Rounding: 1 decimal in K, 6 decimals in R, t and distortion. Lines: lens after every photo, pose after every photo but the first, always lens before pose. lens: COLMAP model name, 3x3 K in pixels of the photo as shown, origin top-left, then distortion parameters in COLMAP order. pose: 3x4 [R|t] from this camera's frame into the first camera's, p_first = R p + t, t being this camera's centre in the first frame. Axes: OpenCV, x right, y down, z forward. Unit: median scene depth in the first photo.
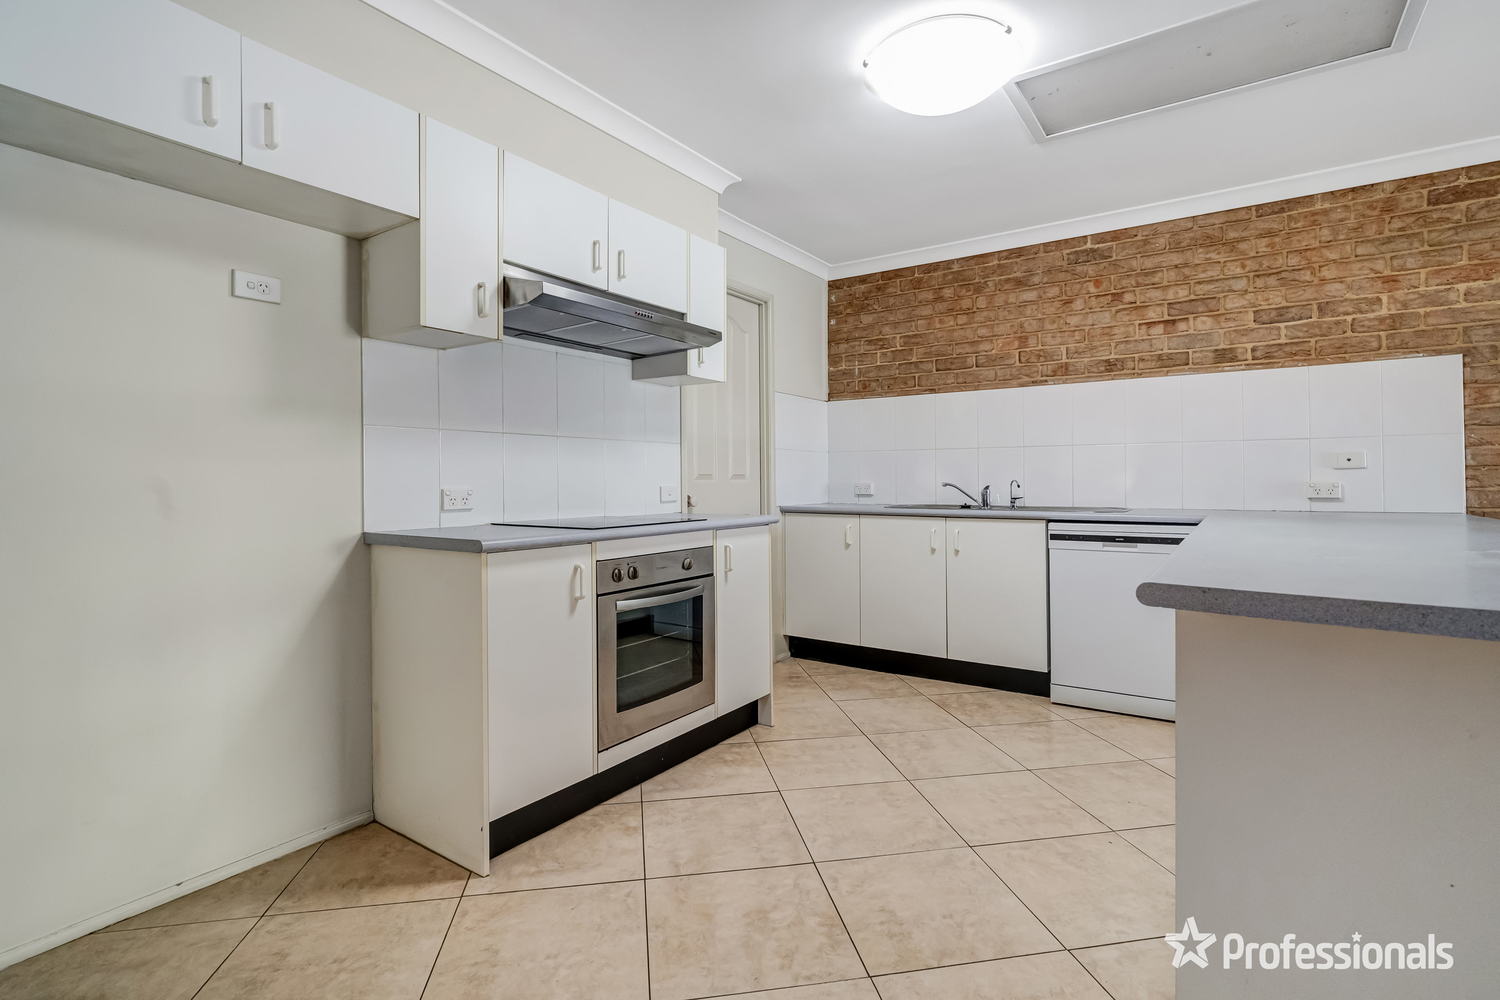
lens RADIAL K [[720.5, 0, 749.0], [0, 720.5, 488.0], [0, 0, 1]] dist [0.001054, 0.002008]
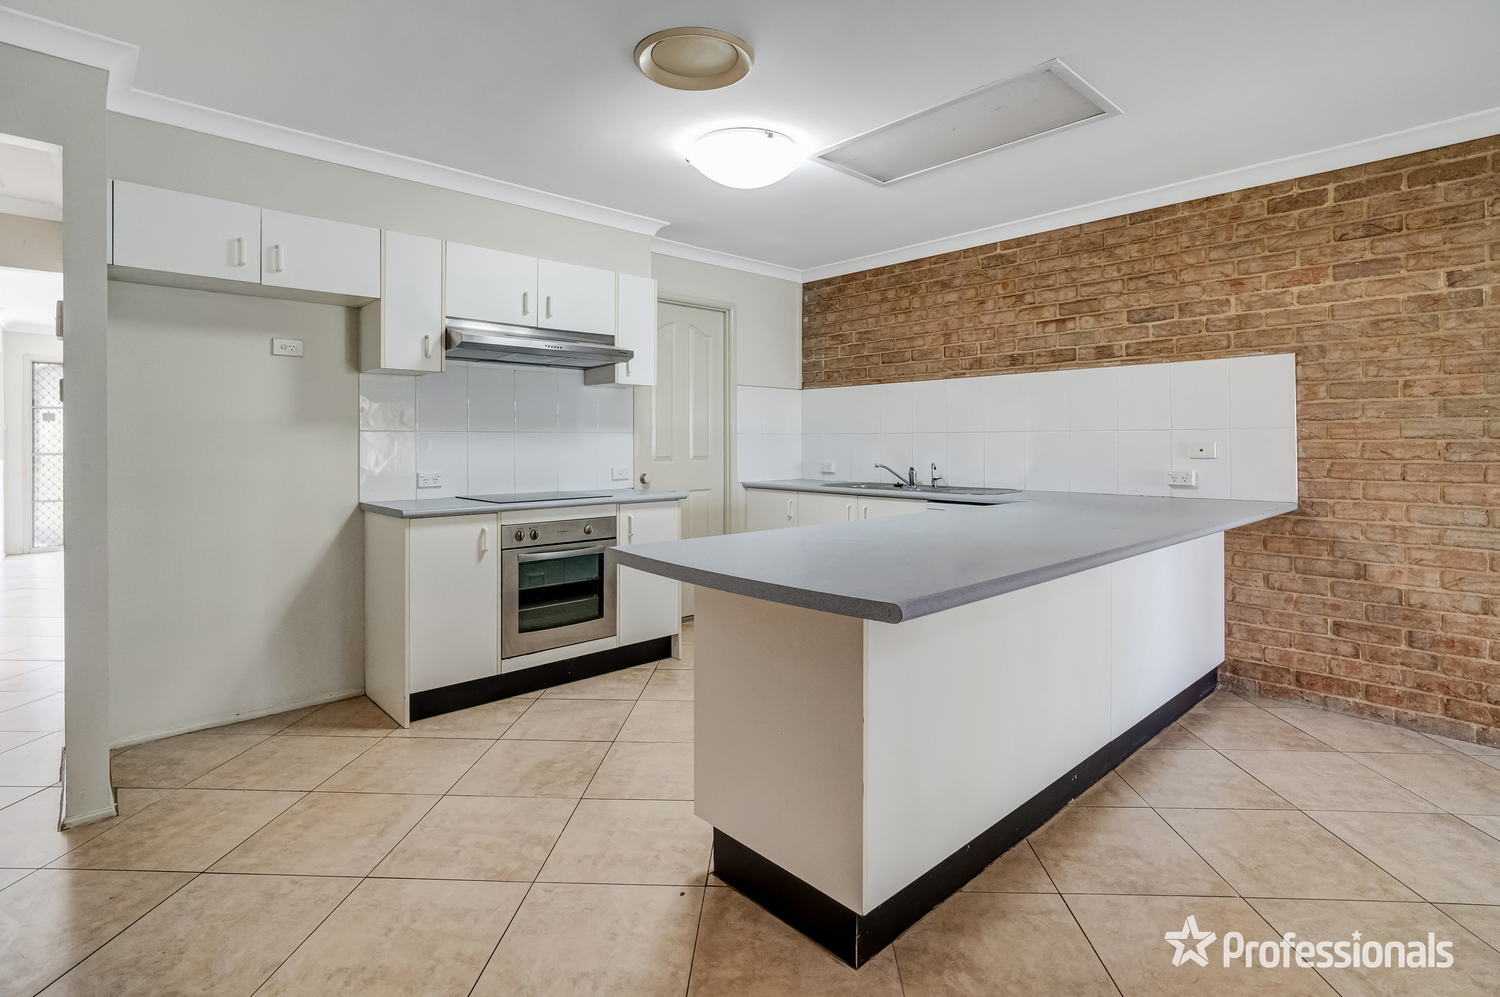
lens RADIAL K [[720.5, 0, 726.9], [0, 720.5, 454.1], [0, 0, 1]] dist [0.001054, 0.002008]
pose [[0.975498, 0.005486, -0.219938, 0.400008], [-0.004762, 0.999981, 0.003822, -0.036058], [0.219955, -0.002681, 0.975506, -0.220191]]
